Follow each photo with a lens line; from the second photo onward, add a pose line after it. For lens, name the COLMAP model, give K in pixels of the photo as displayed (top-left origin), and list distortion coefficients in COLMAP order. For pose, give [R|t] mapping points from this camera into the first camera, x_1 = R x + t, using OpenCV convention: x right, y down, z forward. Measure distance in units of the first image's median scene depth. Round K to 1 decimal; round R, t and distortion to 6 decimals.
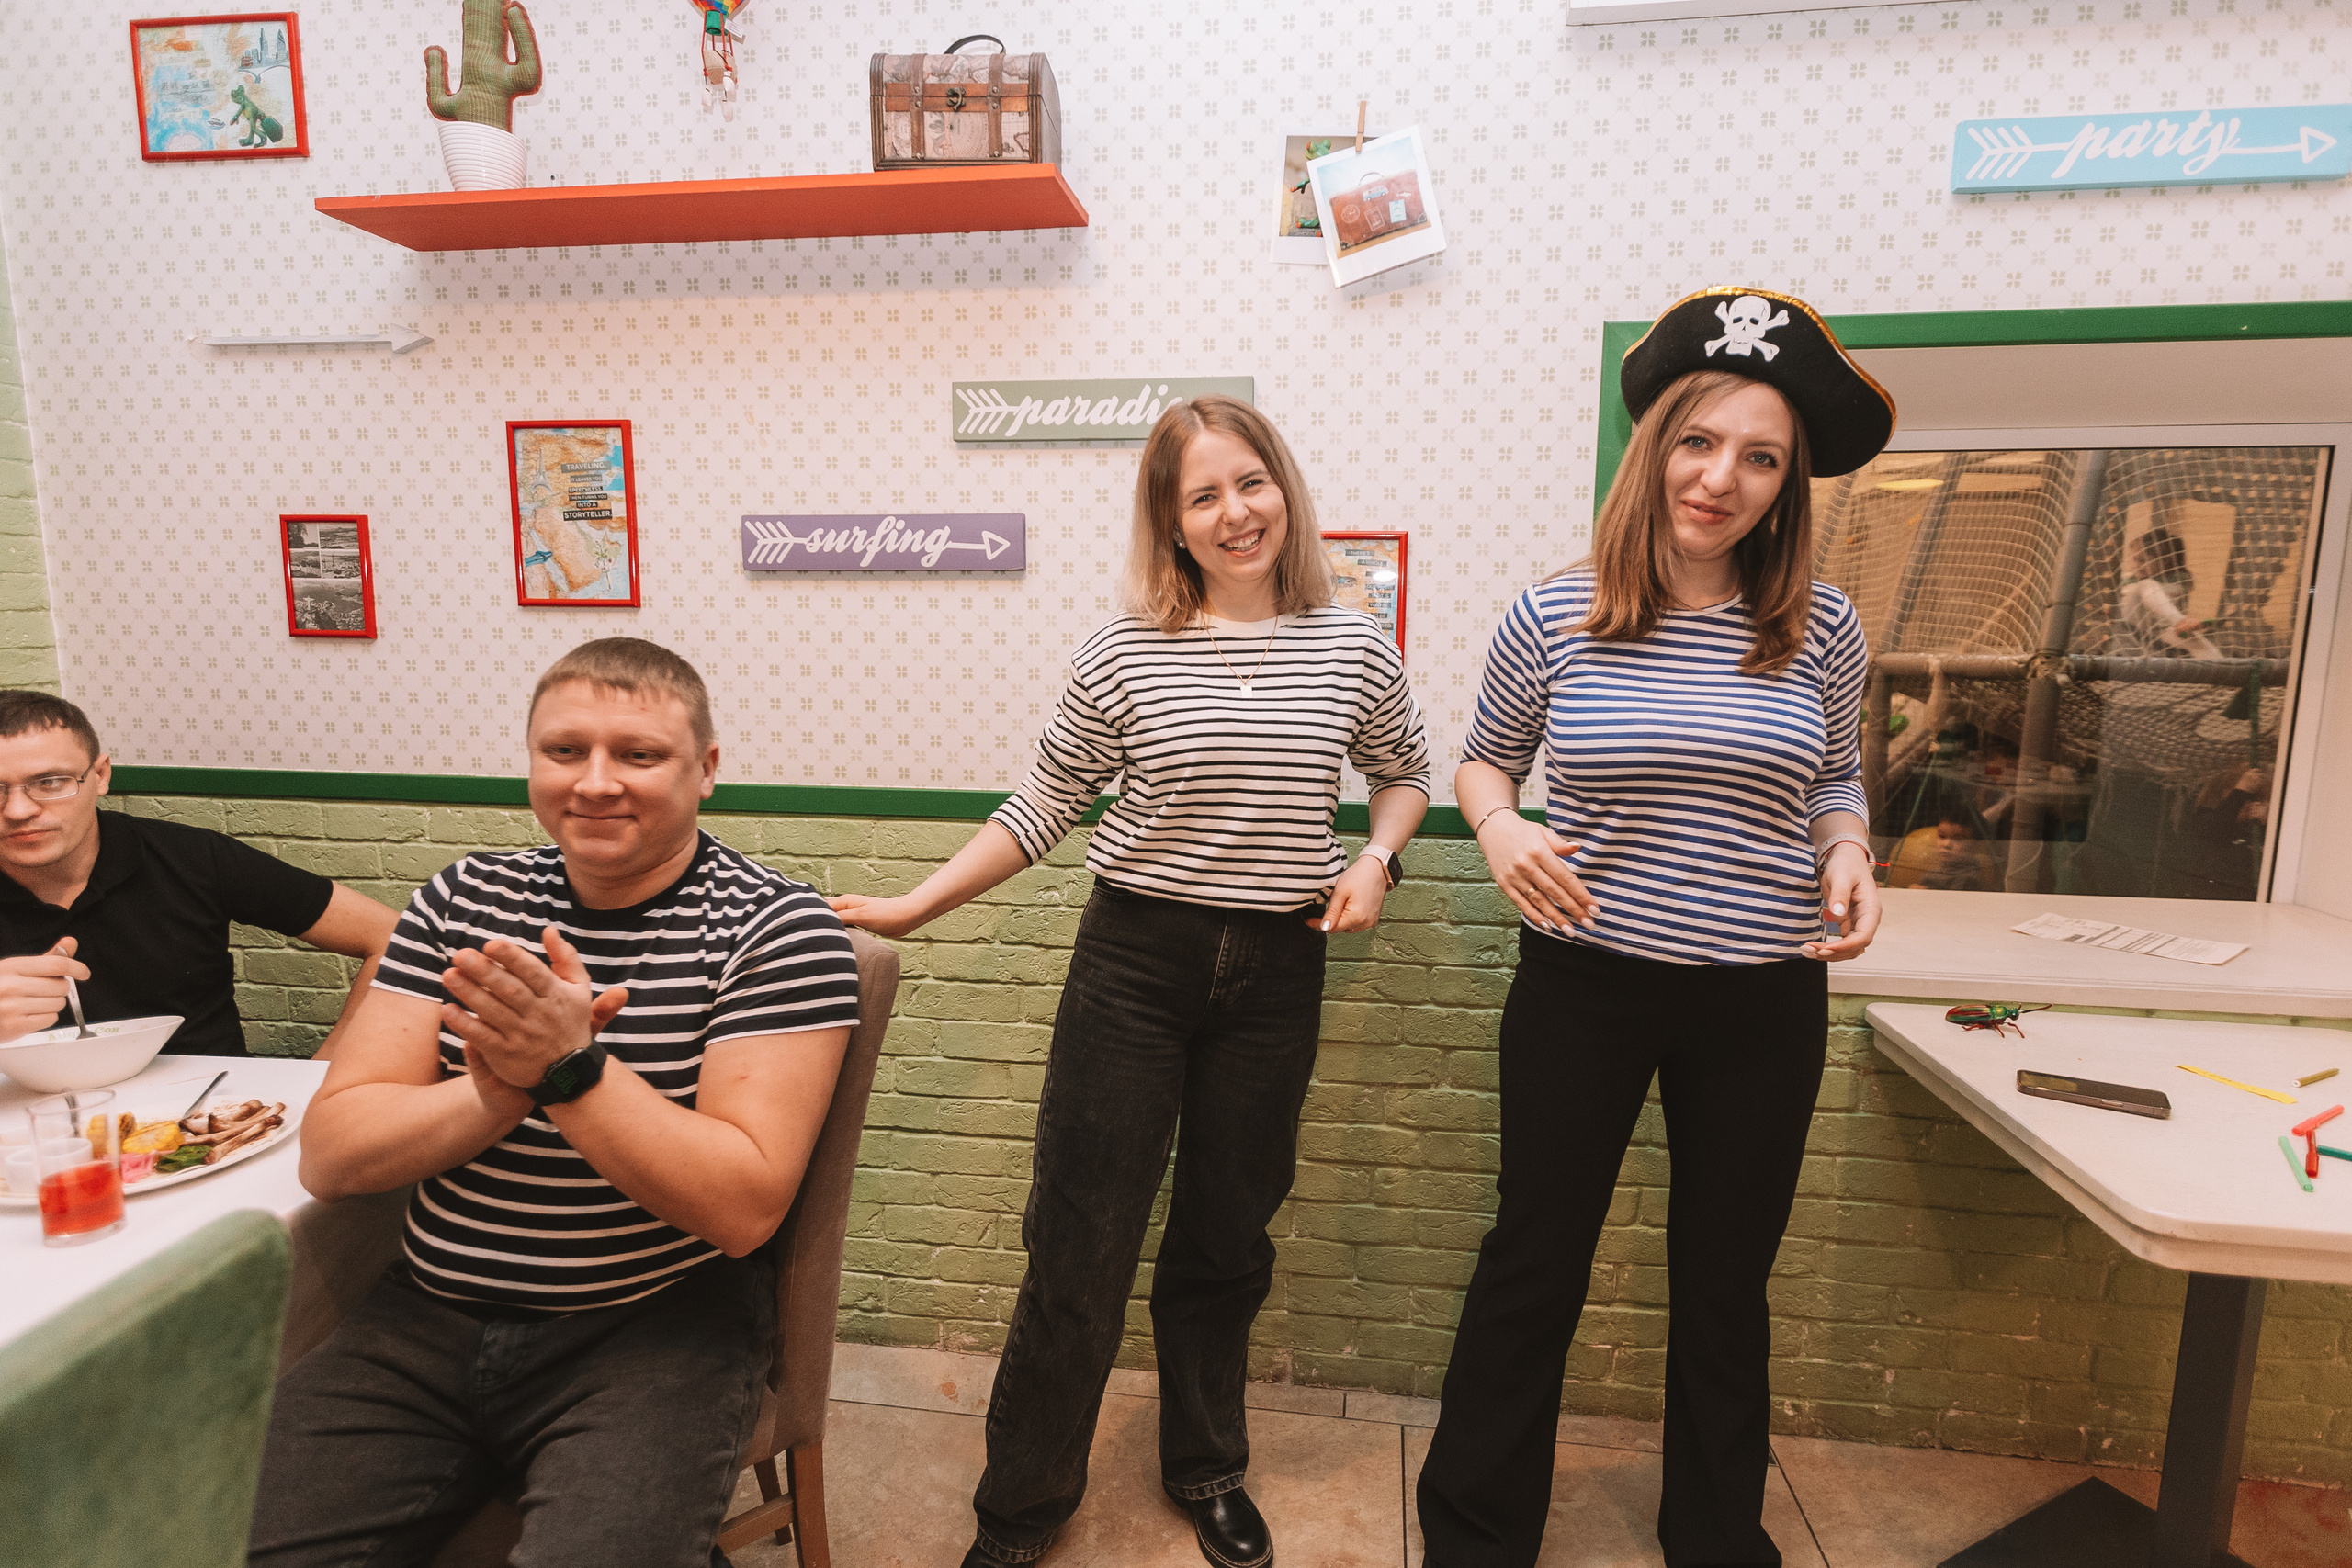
lens RADIAL K [[1052.6, 0, 1172.4], [0, 1052.6, 800.9], [0, 0, 1]] dist [-0.000385, 0.000223]
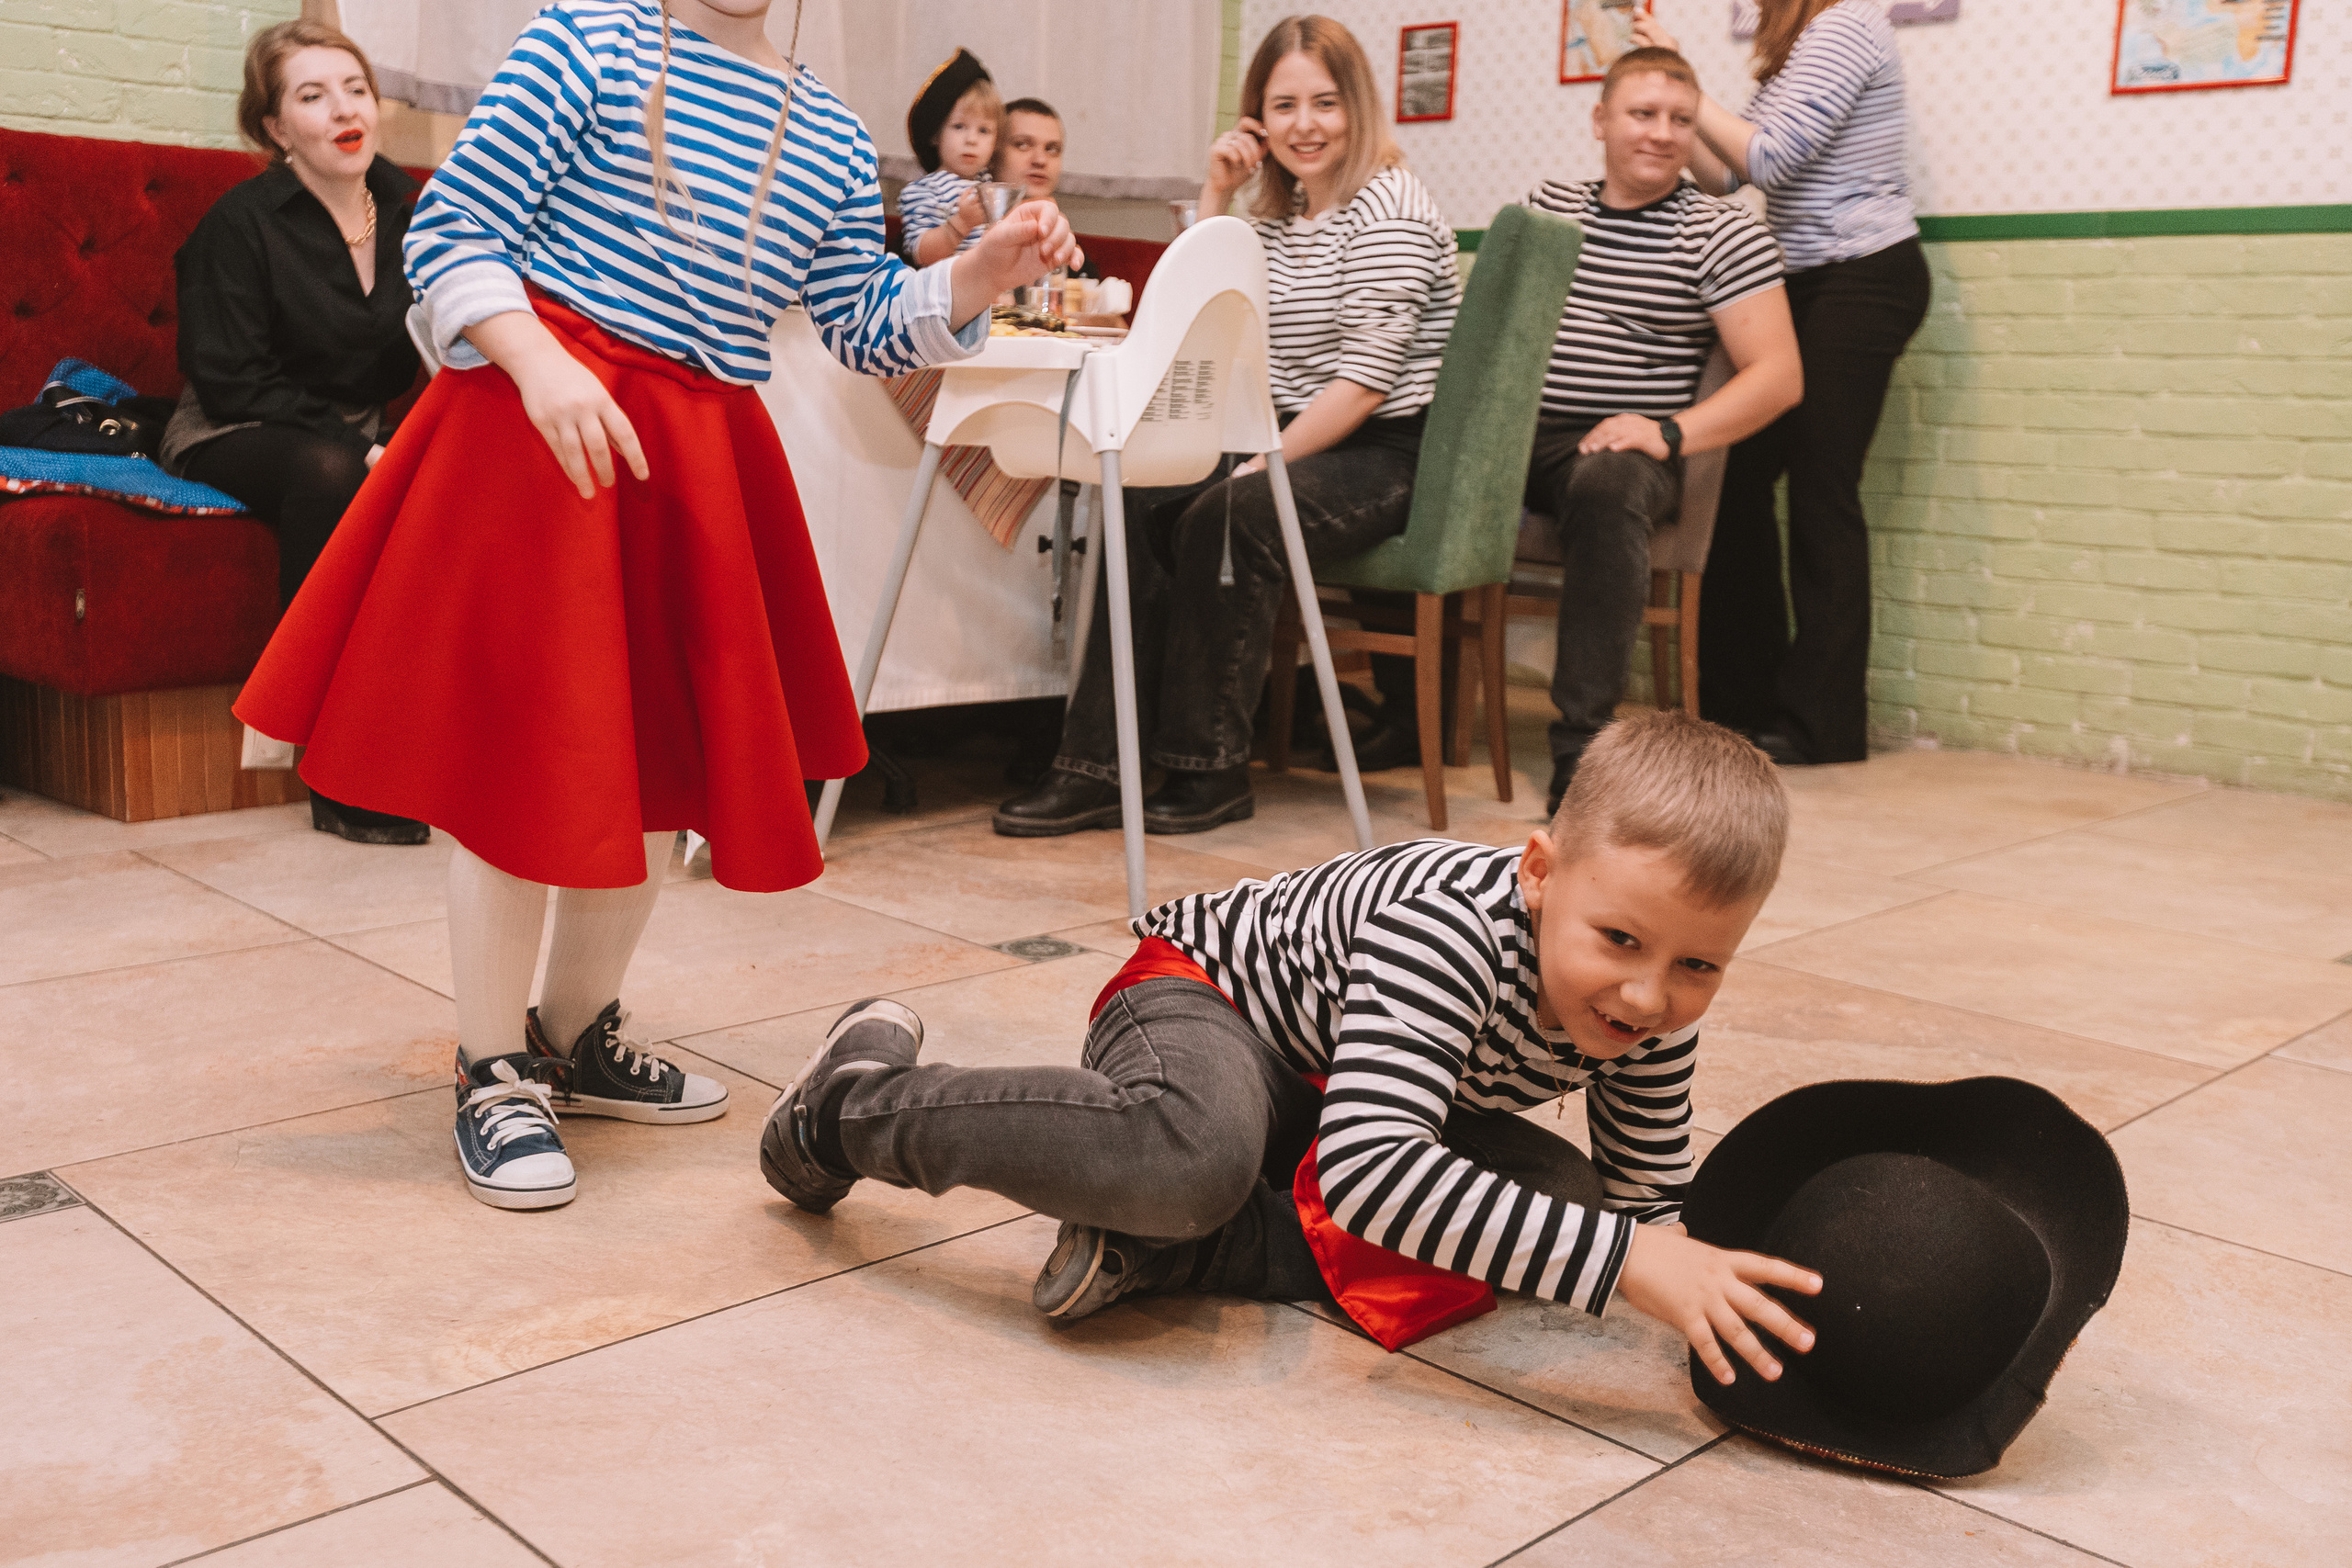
lens RADIAL K [[2231.4, 0, 1168.1], [0, 2231.4, 778.7], [0, 0, 1]] dist [0.011551, 0.000000]
pose [[0.793071, 0.119448, -0.597302, 0.702370], [-0.101774, 0.992785, 0.063406, 0.517840], [0.600566, 0.010505, 0.799506, -1.405081]]
